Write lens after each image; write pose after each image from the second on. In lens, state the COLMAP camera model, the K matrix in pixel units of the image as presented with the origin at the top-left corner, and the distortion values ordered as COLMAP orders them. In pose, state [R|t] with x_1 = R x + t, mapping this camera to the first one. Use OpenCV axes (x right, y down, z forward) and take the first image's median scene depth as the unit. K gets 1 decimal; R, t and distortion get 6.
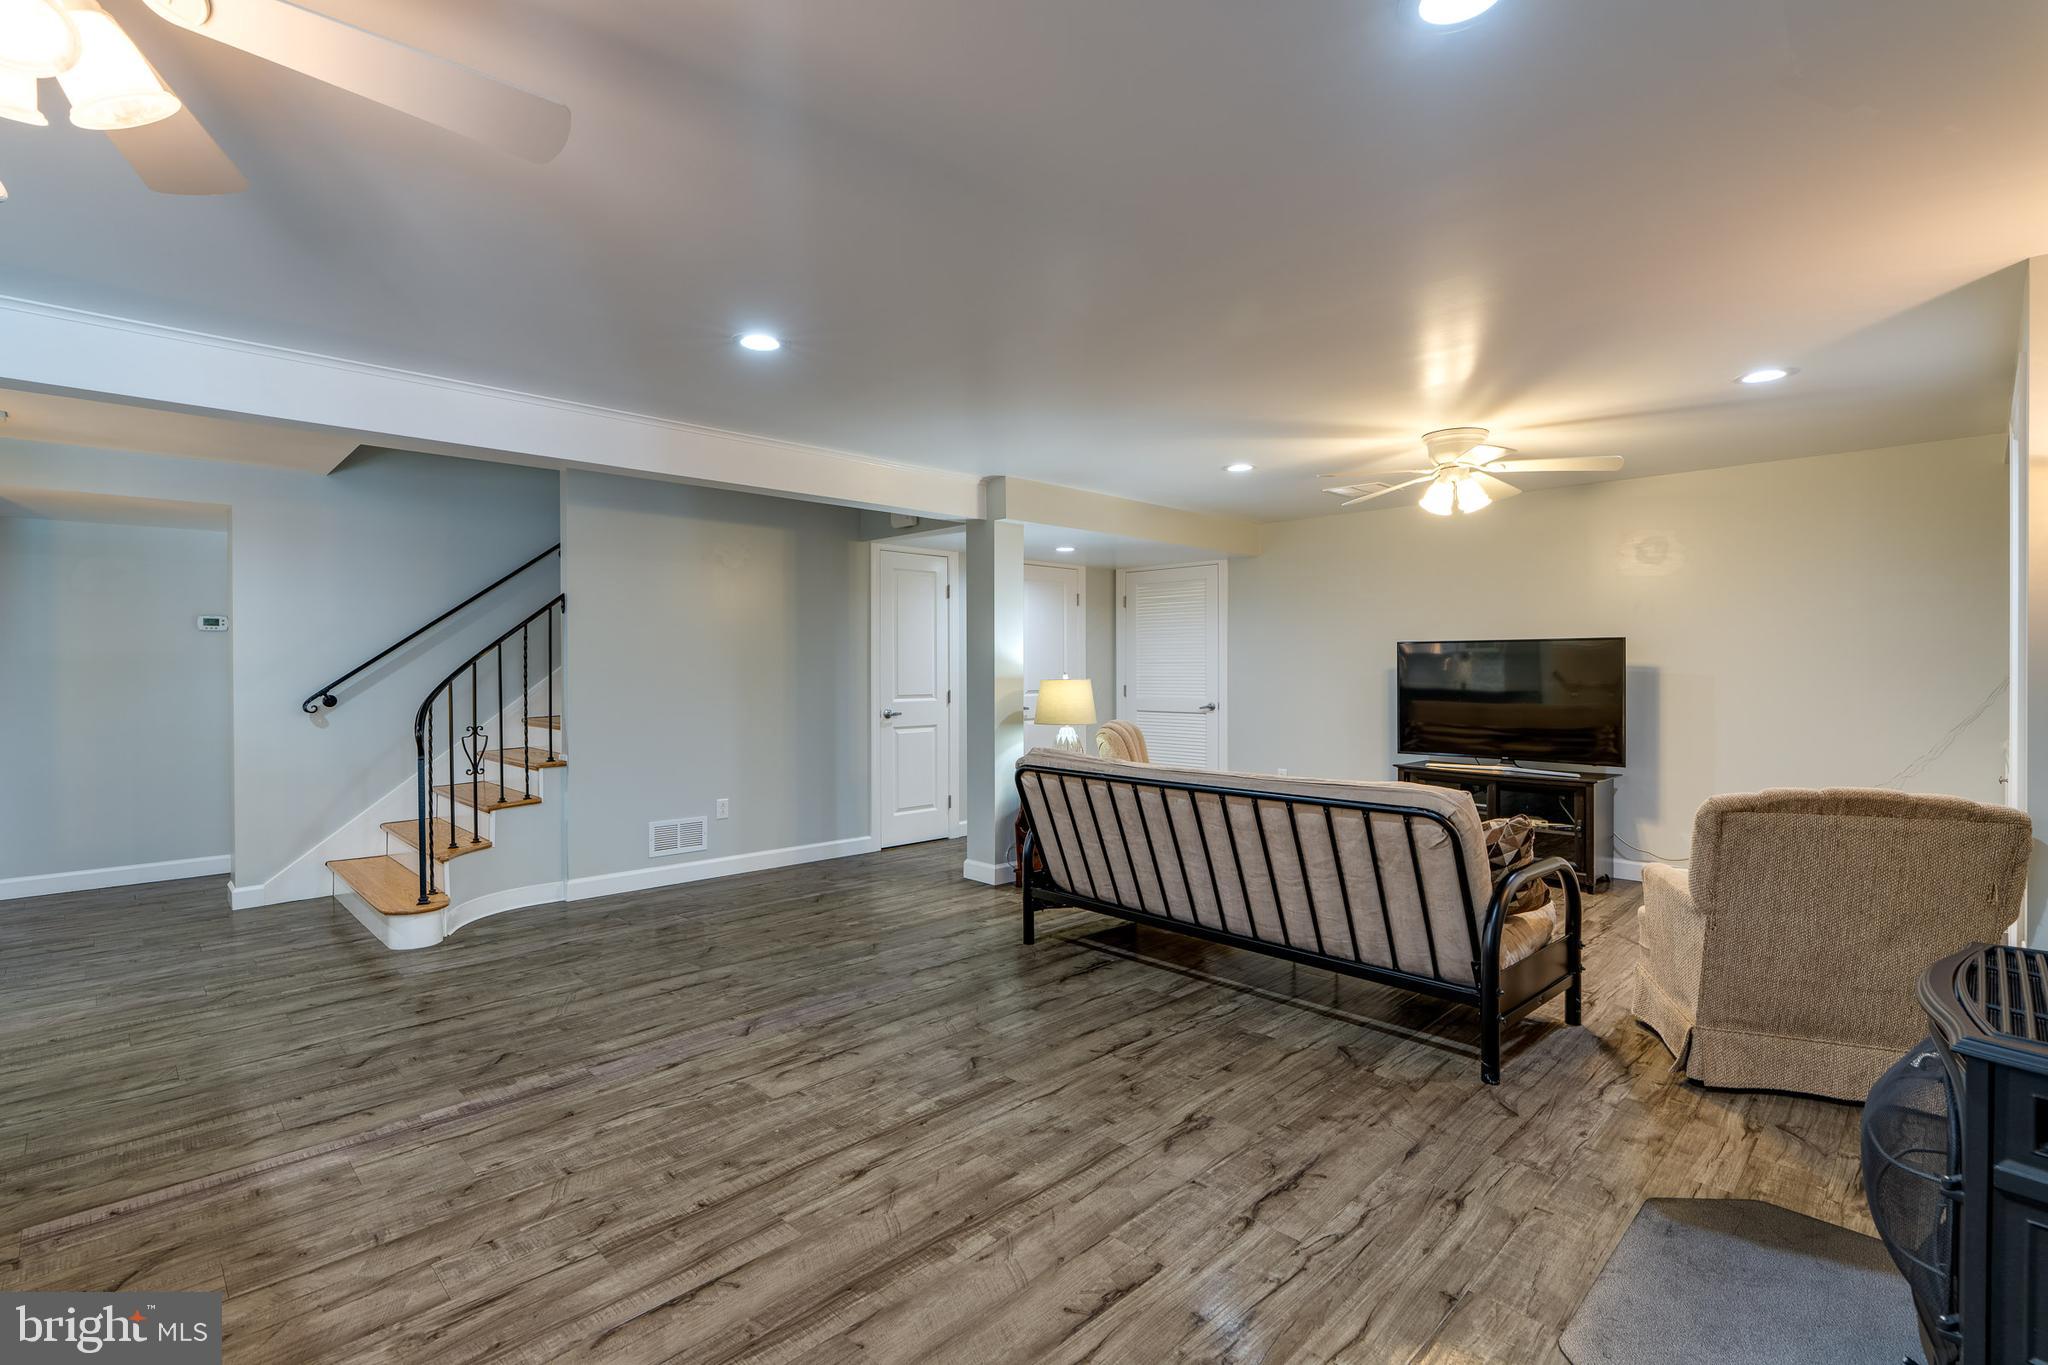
lens RADIAL K [[937.4, 0, 984.2], [0, 937.4, 676.9], [0, 0, 1]] dist [-0.004775, 0.002742]
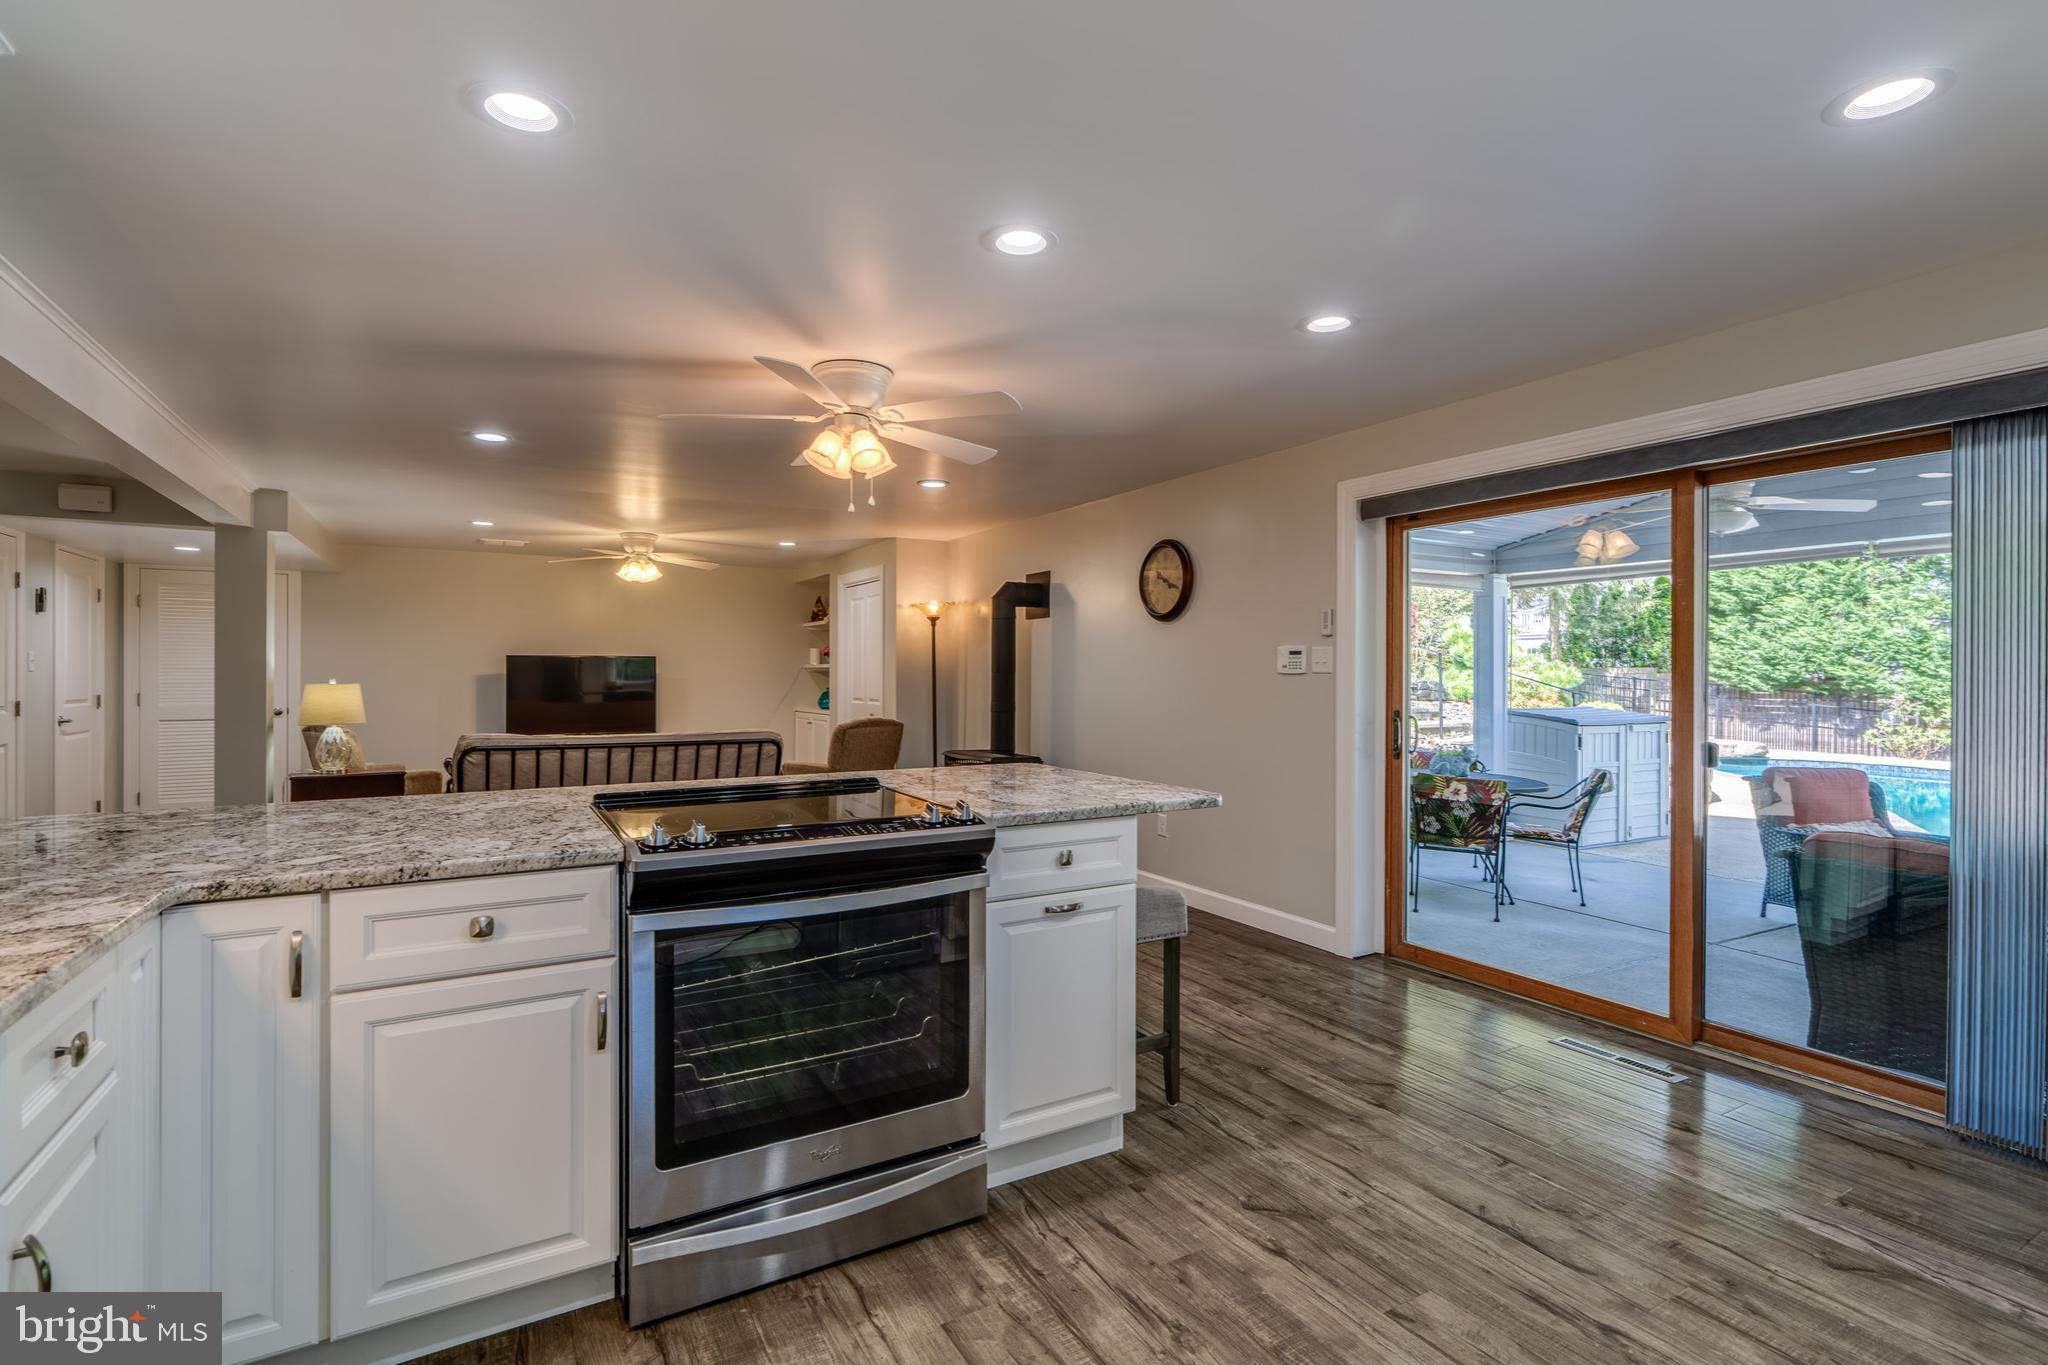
lens RADIAL K [[937.4, 0, 1022.4], [0, 937.4, 681.8], [0, 0, 1]] dist [-0.004775, 0.002742]
pose [[0.231381, -0.006998, 0.972838, -1.409224], [0.009005, 0.999947, 0.005051, 0.003755], [-0.972822, 0.007592, 0.231432, -0.086959]]
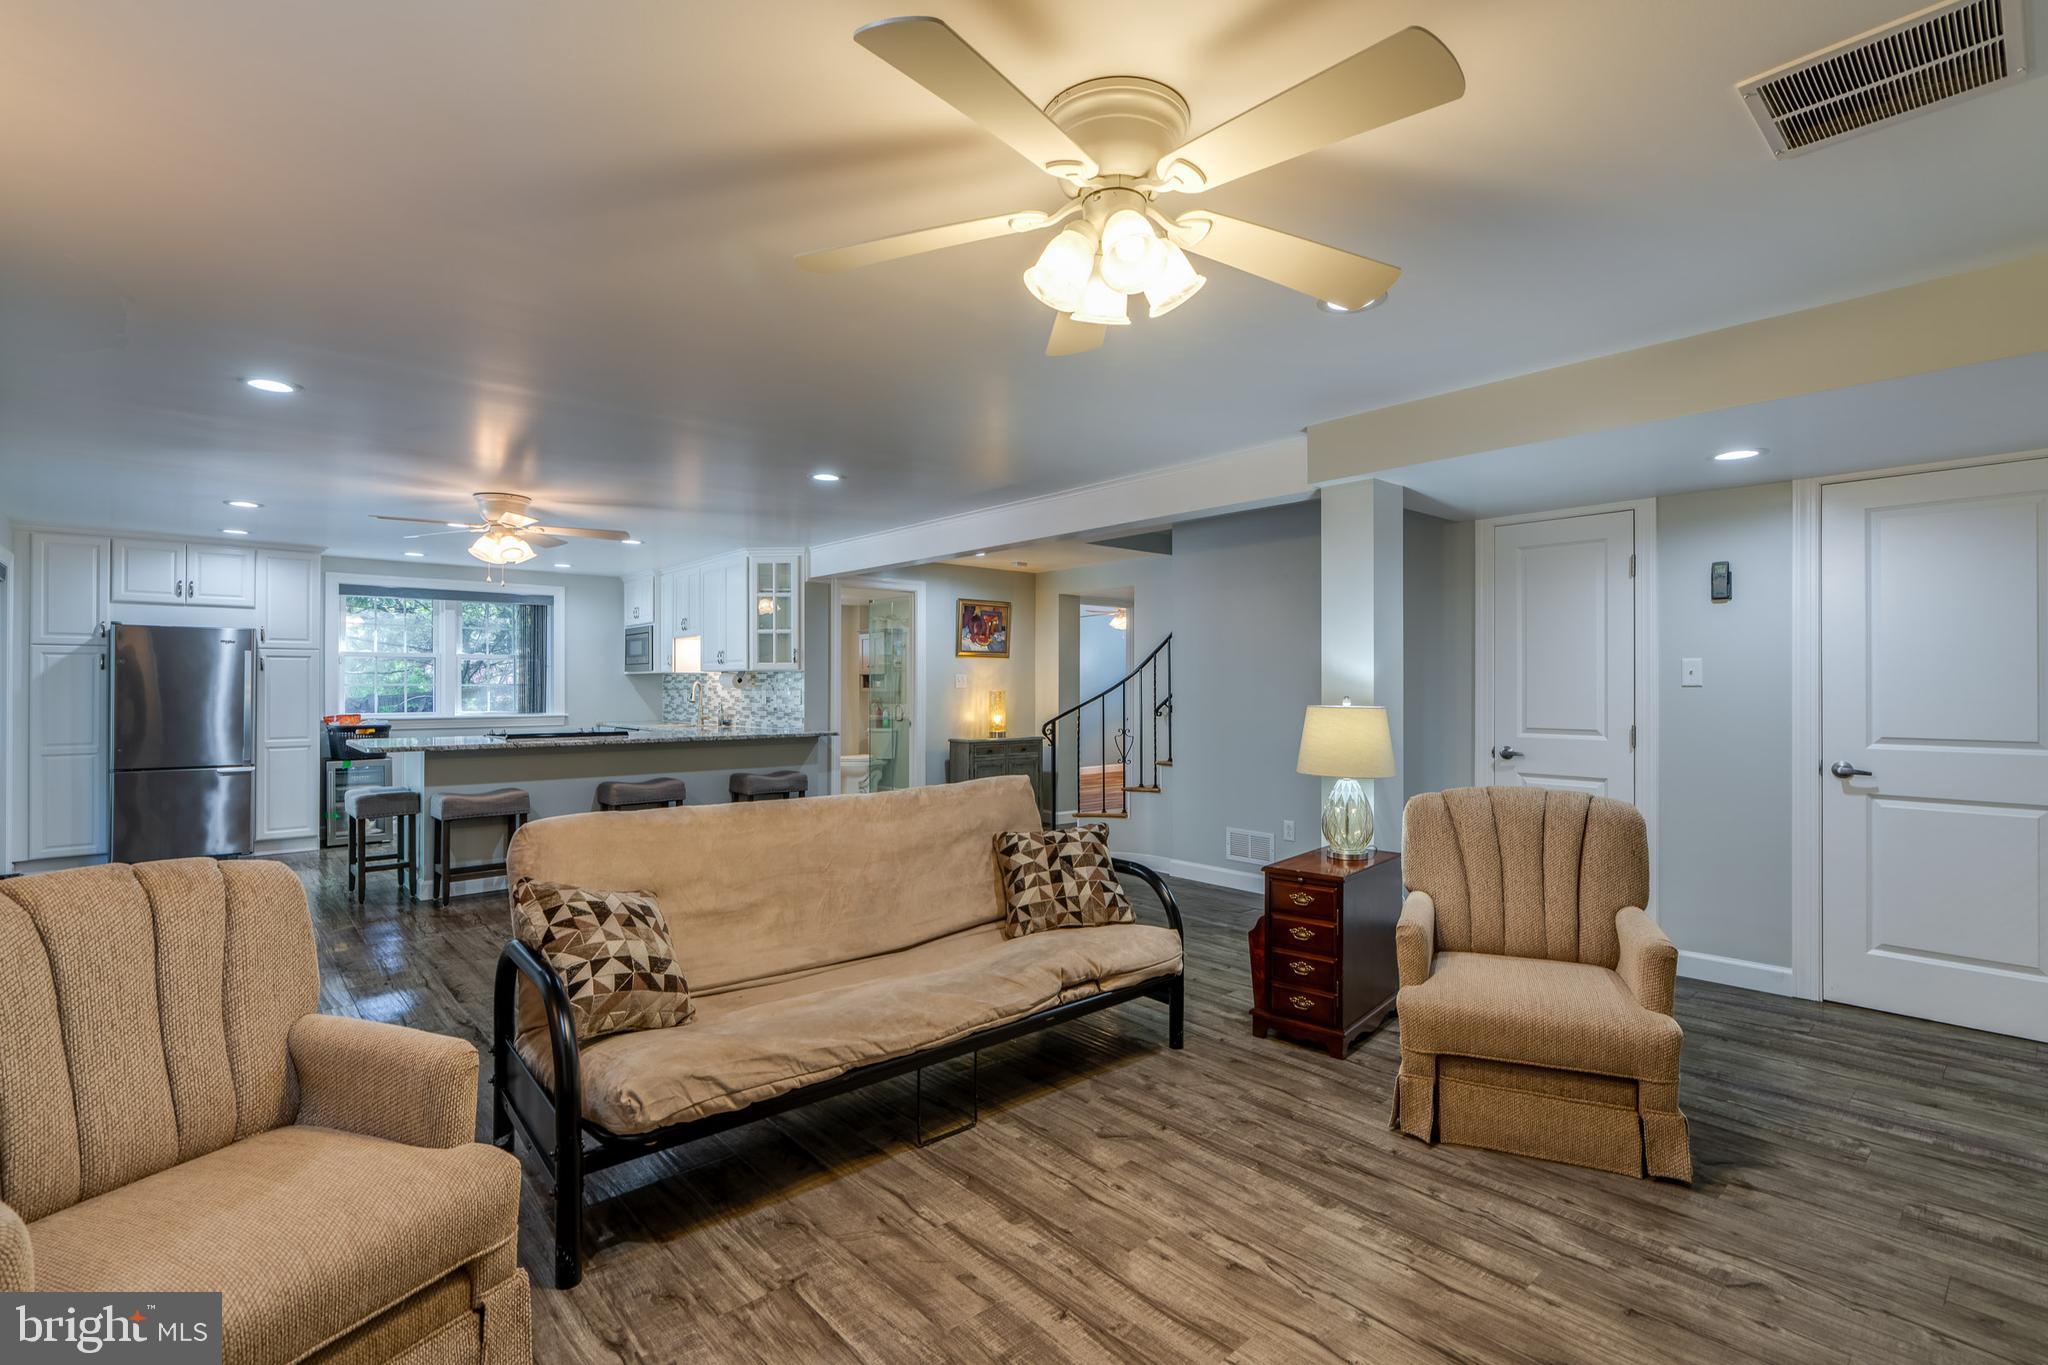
lens RADIAL K [[937.4, 0, 1031.4], [0, 937.4, 671.1], [0, 0, 1]] dist [-0.004775, 0.002742]
pose [[-0.019402, -0.011391, -0.999747, 1.319697], [-0.010874, 0.999878, -0.011182, -0.024623], [0.999753, 0.010654, -0.019523, 1.379761]]
